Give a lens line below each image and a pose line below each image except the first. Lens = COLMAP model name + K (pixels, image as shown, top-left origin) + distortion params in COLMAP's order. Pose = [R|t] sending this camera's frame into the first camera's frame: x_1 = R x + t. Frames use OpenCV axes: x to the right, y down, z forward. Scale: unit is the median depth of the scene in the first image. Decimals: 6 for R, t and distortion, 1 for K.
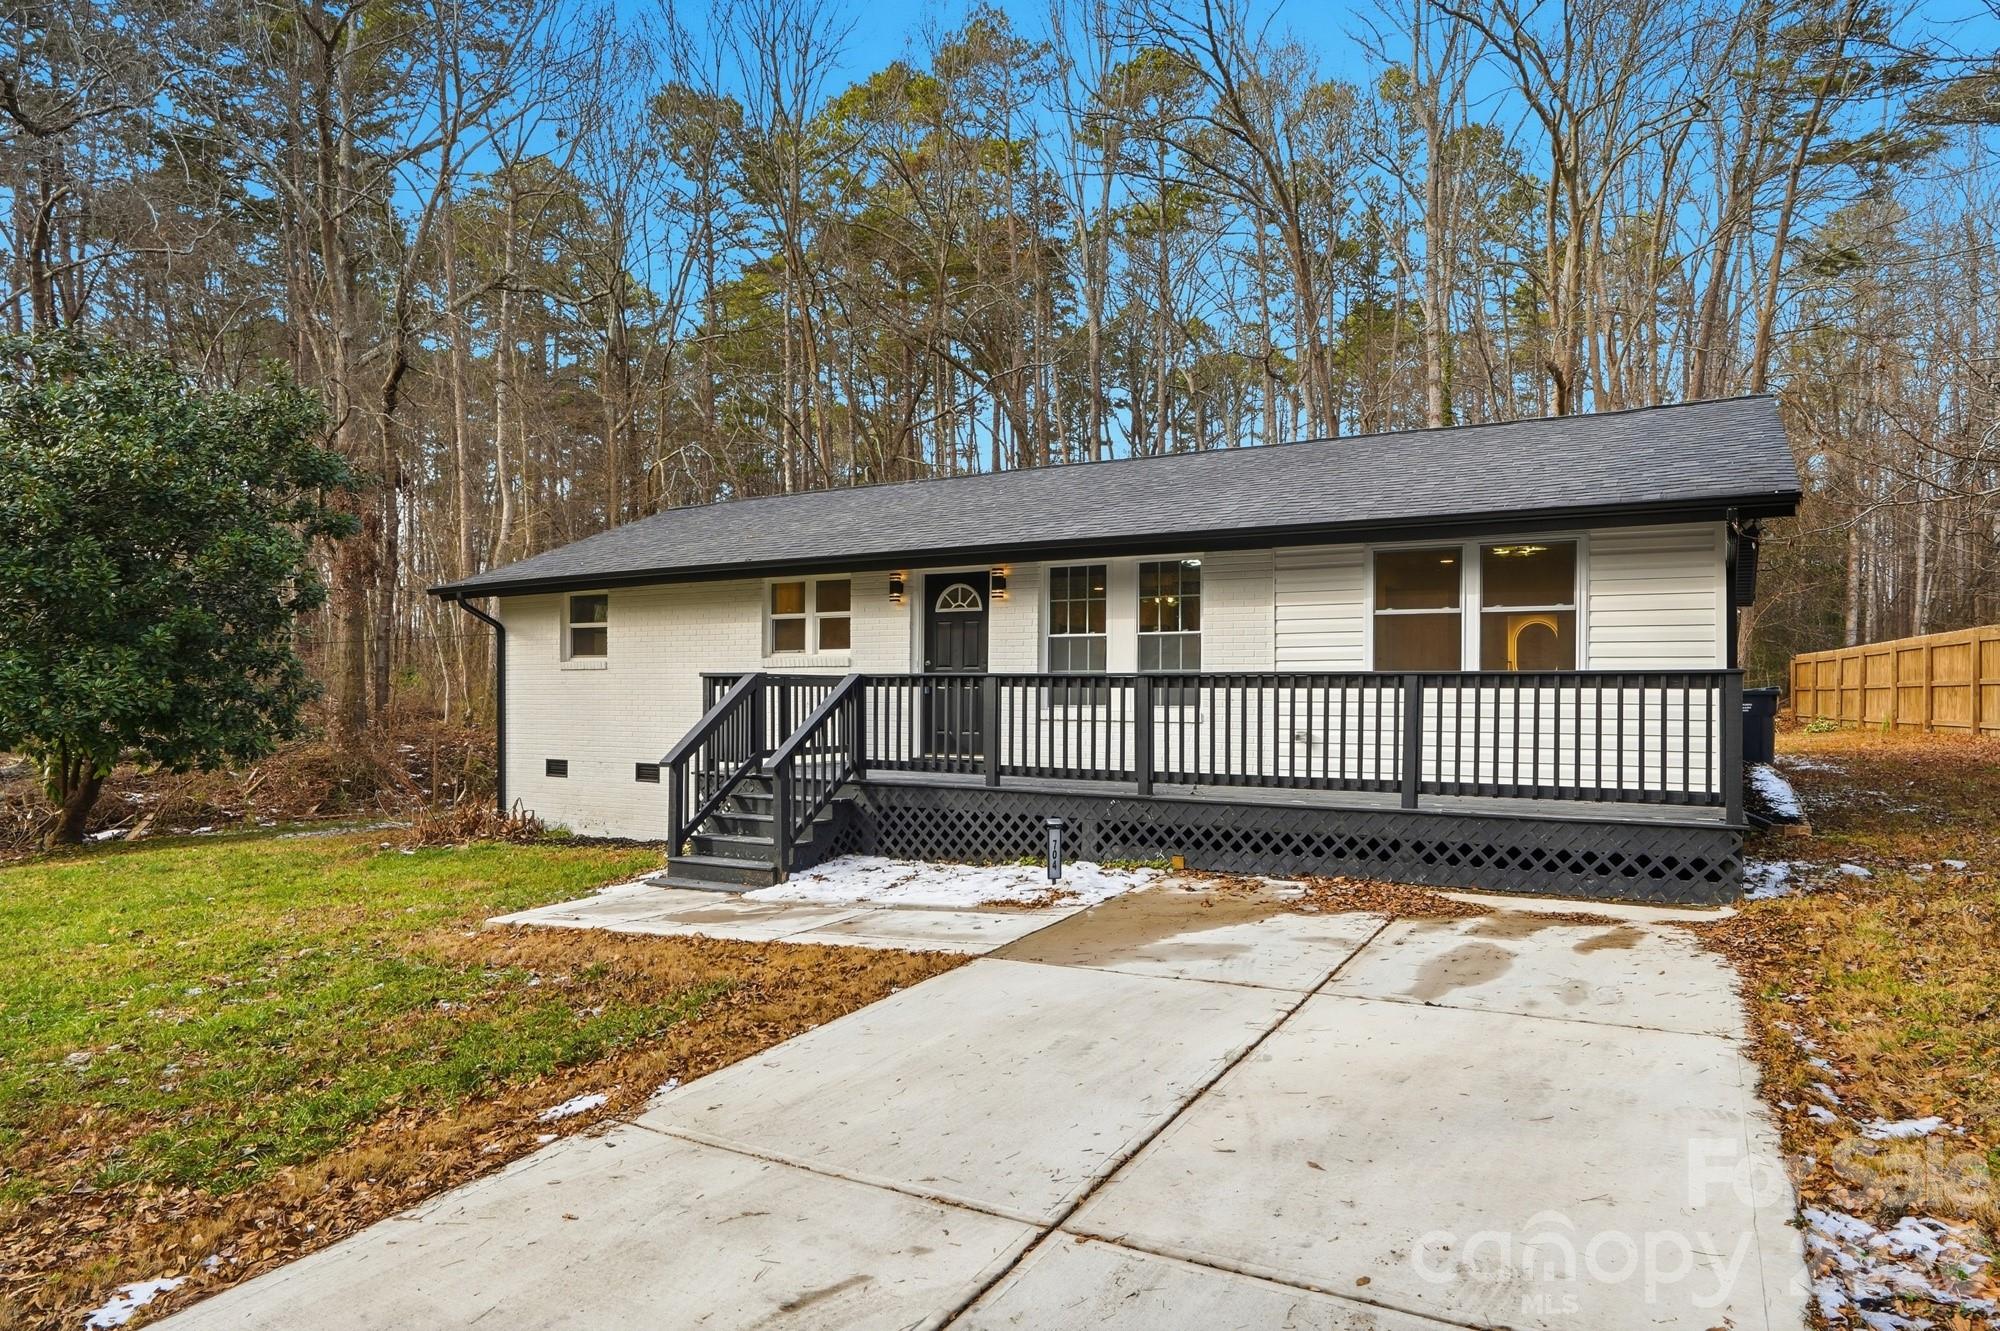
lens RADIAL K [[1168.1, 0, 1000.0], [0, 1168.1, 665.5], [0, 0, 1]] dist [-0.061110, -0.000463]
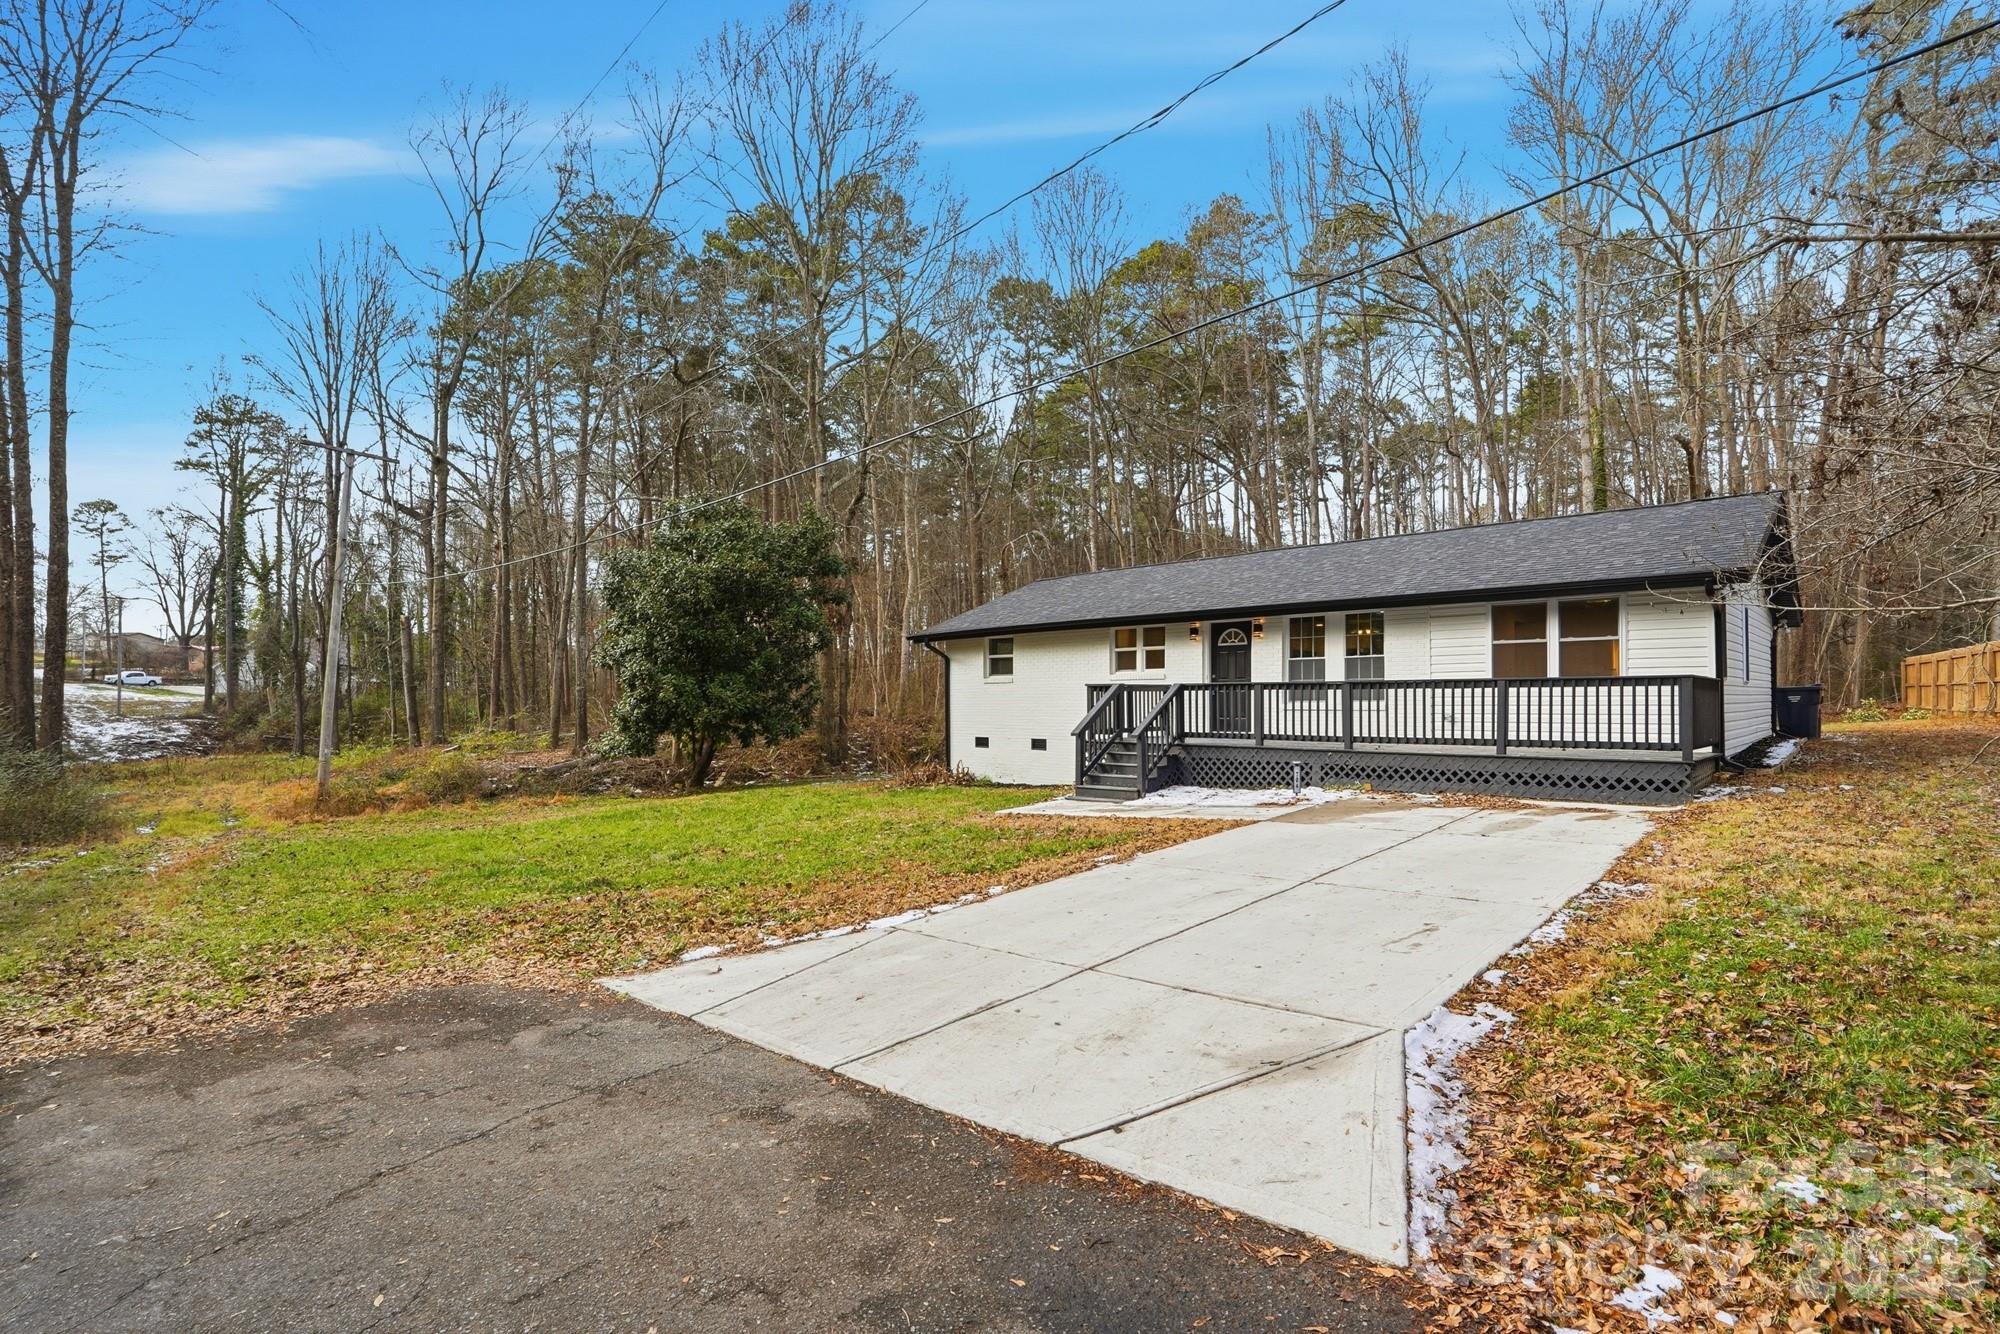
lens RADIAL K [[933.0, 0, 1008.4], [0, 933.0, 673.7], [0, 0, 1]] dist [-0.057674, 0.020279]
pose [[0.971297, -0.015290, -0.237376, -0.034480], [0.014753, 0.999883, -0.004040, -0.005454], [0.237410, 0.000422, 0.971409, -0.400145]]
